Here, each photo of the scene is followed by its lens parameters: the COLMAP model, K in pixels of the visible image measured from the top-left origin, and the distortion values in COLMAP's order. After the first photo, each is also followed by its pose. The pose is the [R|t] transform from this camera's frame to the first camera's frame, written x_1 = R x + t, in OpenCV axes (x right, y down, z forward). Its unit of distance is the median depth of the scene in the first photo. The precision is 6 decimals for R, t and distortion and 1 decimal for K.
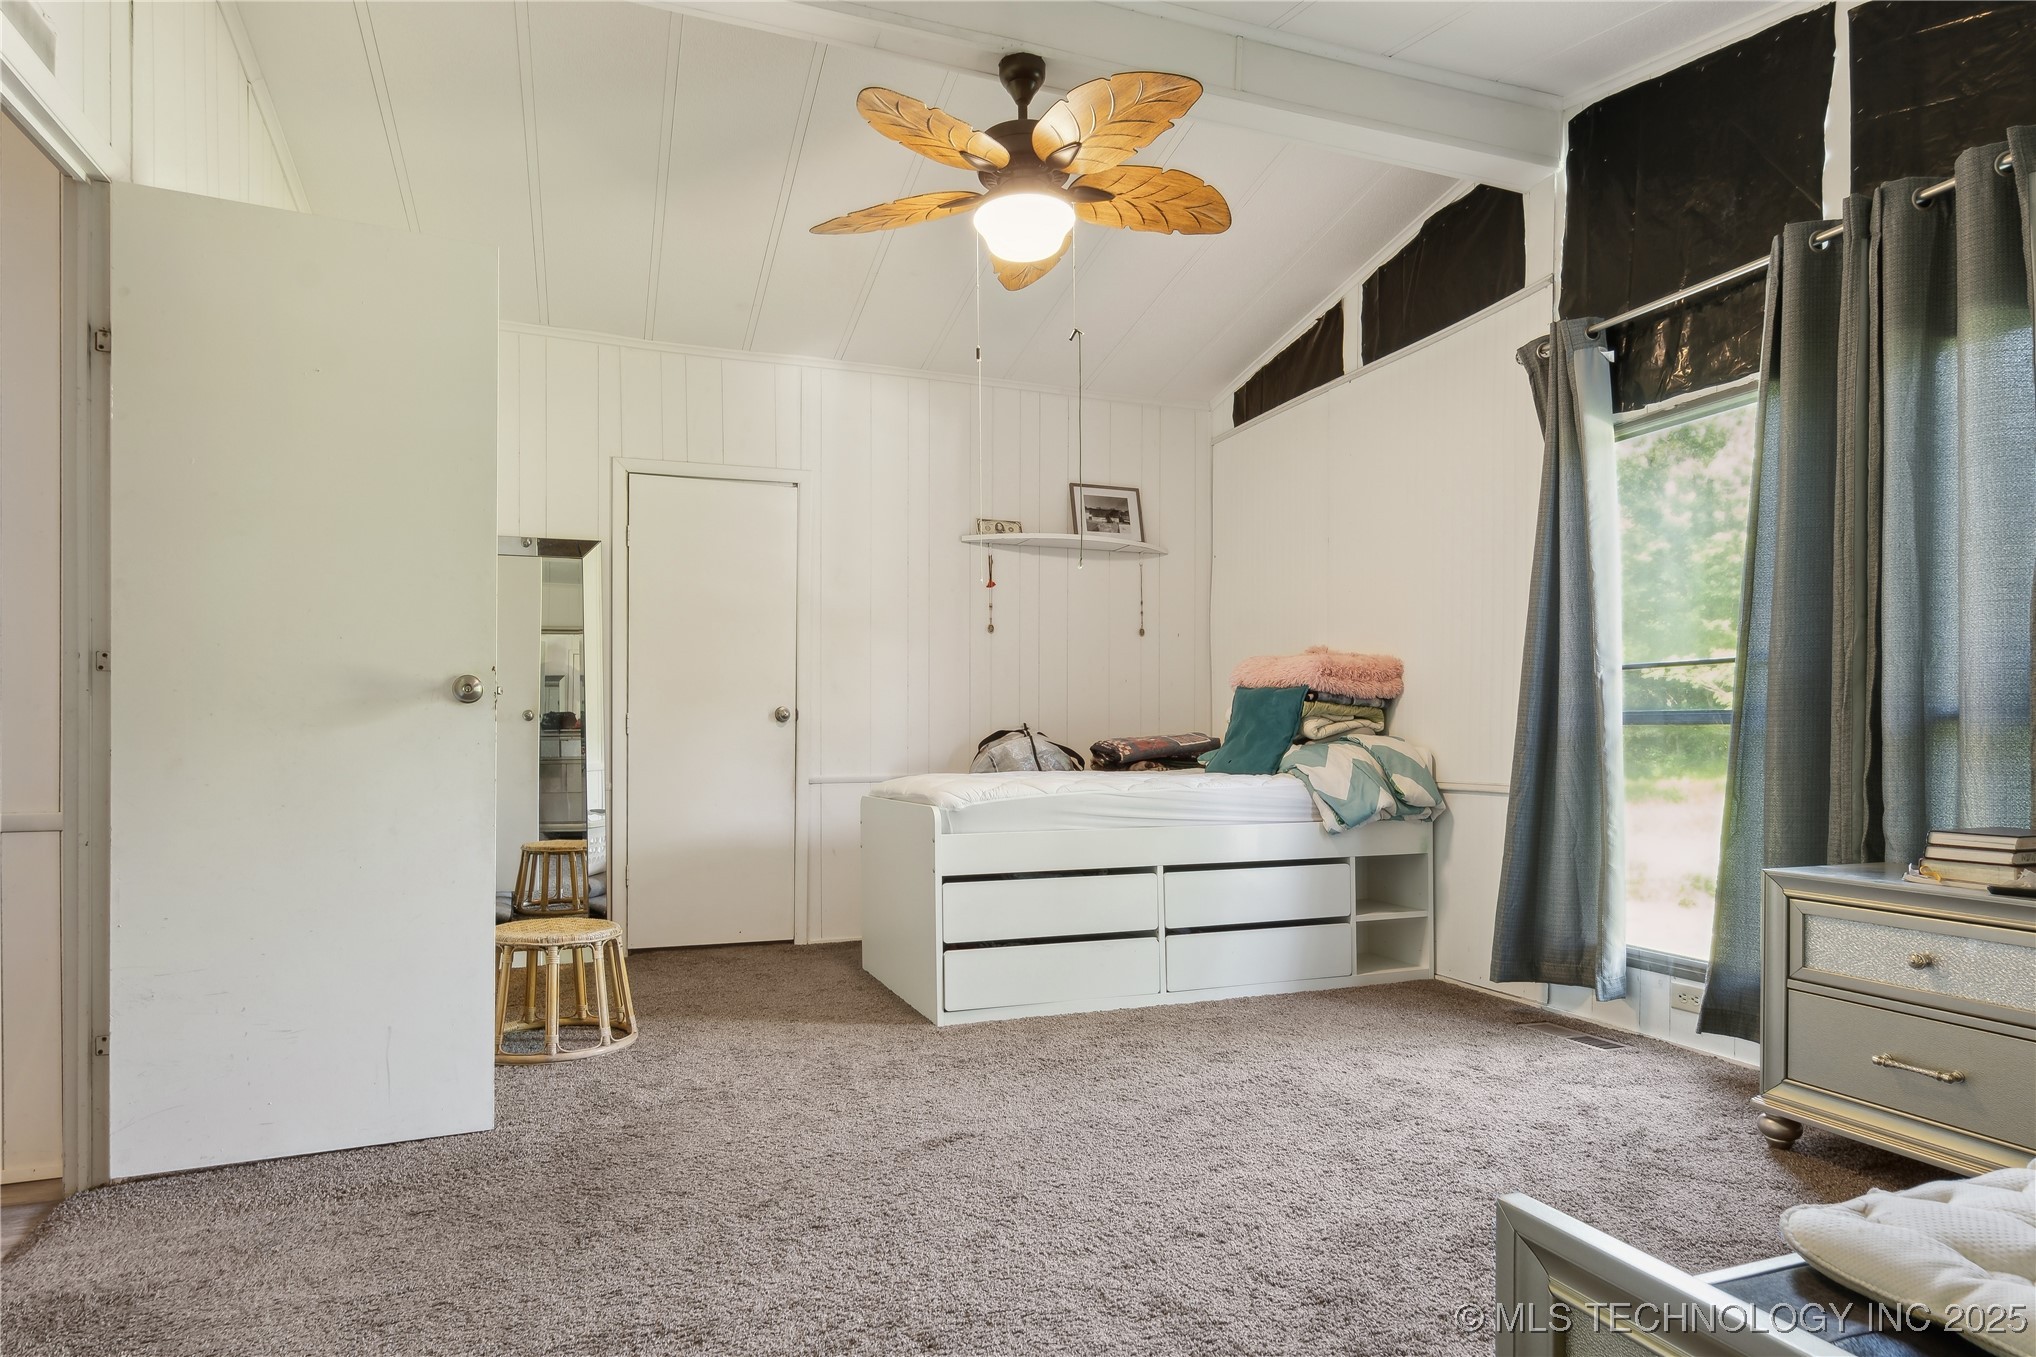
lens RADIAL K [[1139.5, 0, 1009.2], [0, 1139.5, 710.7], [0, 0, 1]] dist [0.002686, 0.001678]
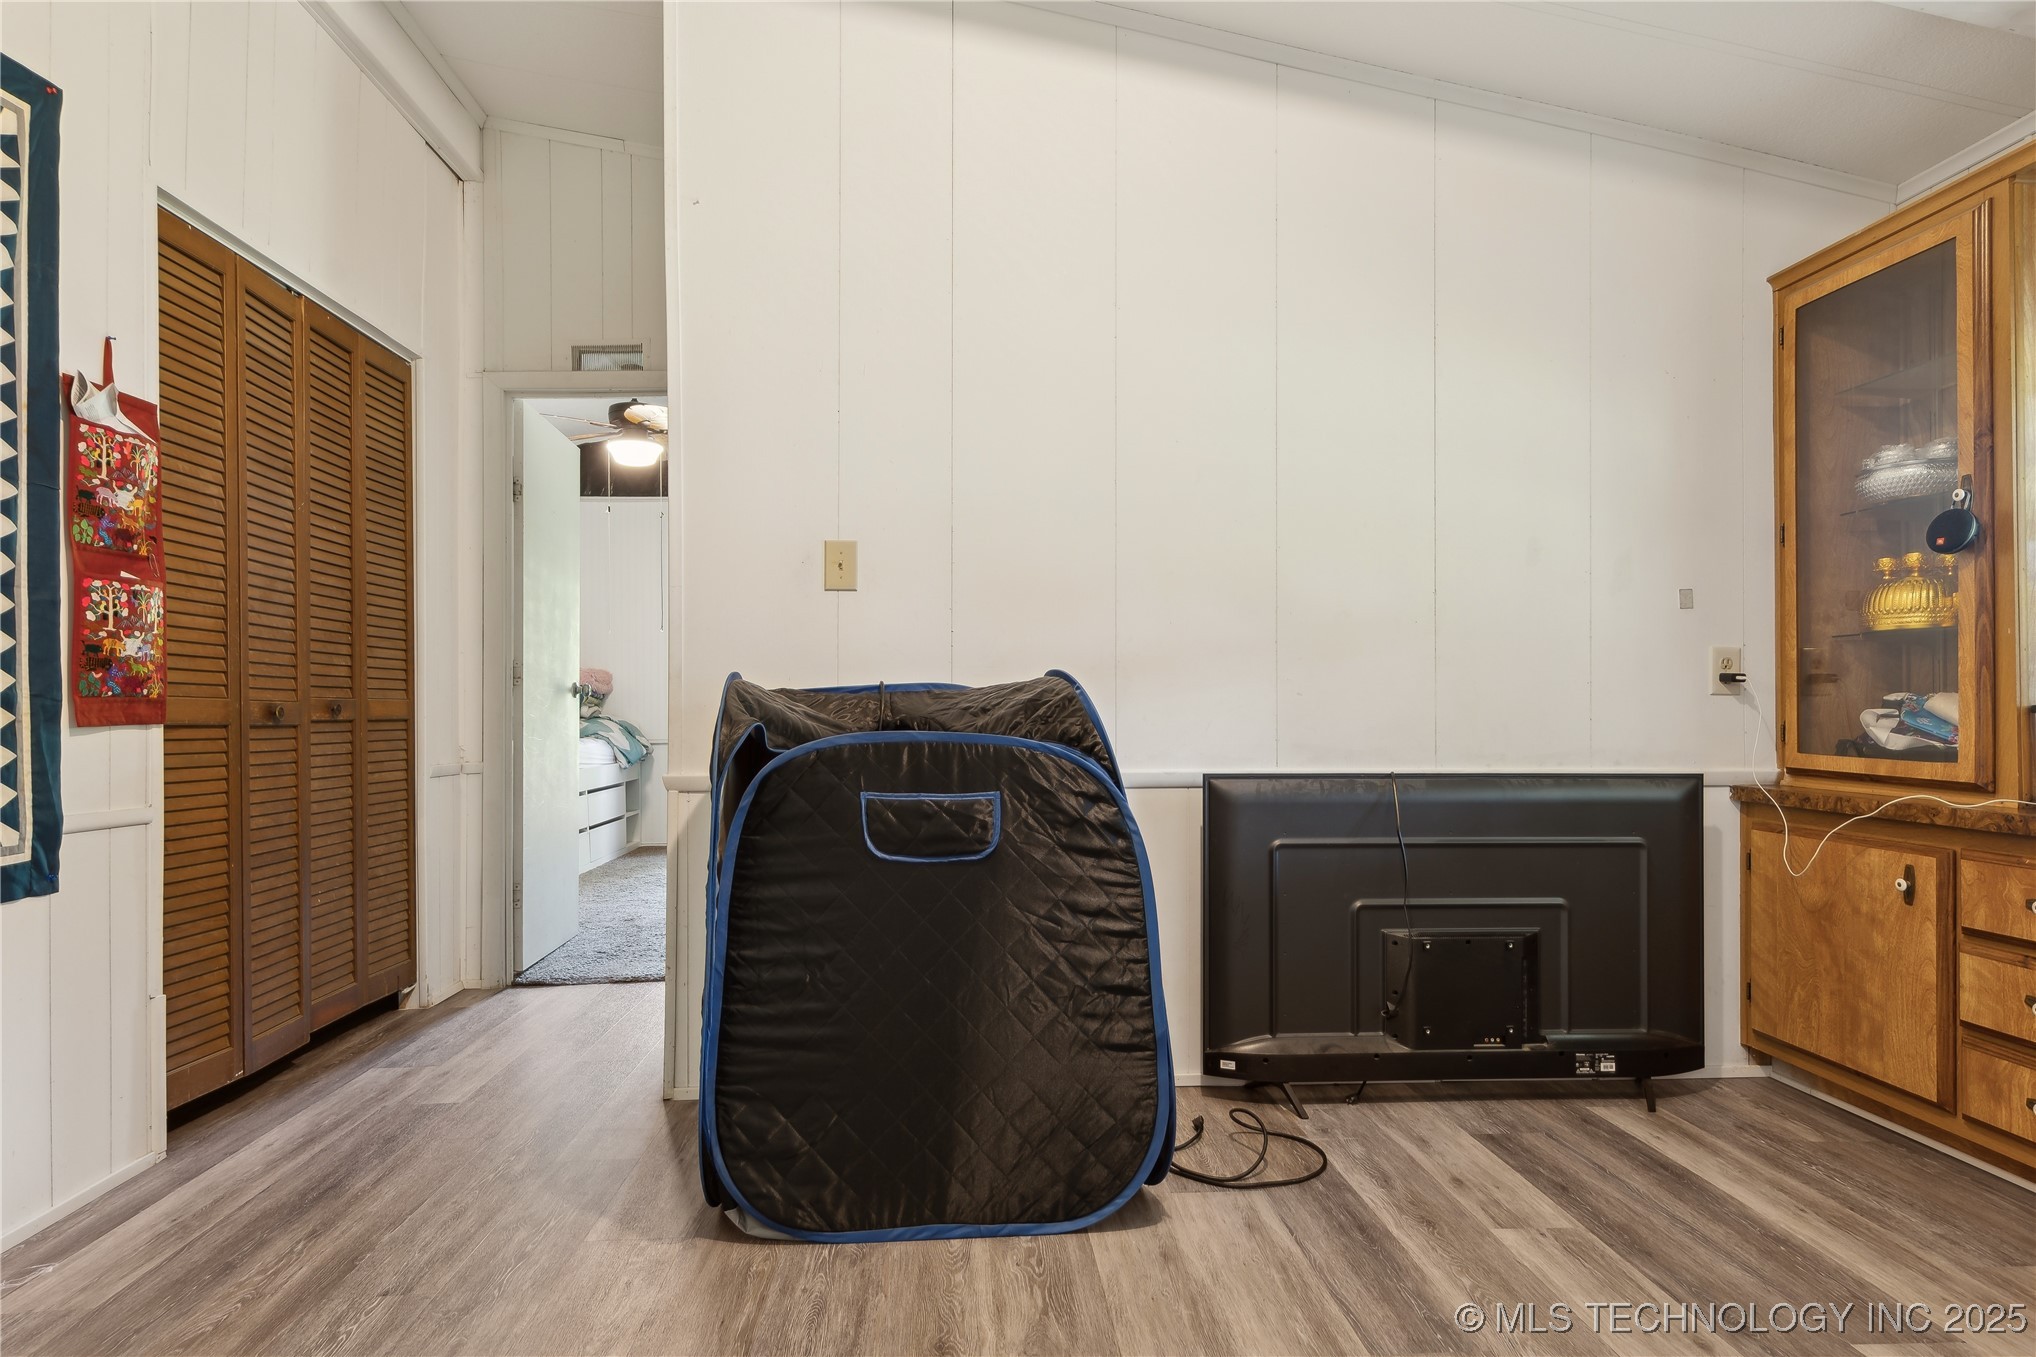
lens RADIAL K [[1139.5, 0, 1009.2], [0, 1139.5, 710.7], [0, 0, 1]] dist [0.002686, 0.001678]
pose [[0.304092, -0.000256, 0.952643, -1.223473], [-0.014815, 0.999878, 0.004998, -0.002972], [-0.952527, -0.015633, 0.304051, -0.128436]]
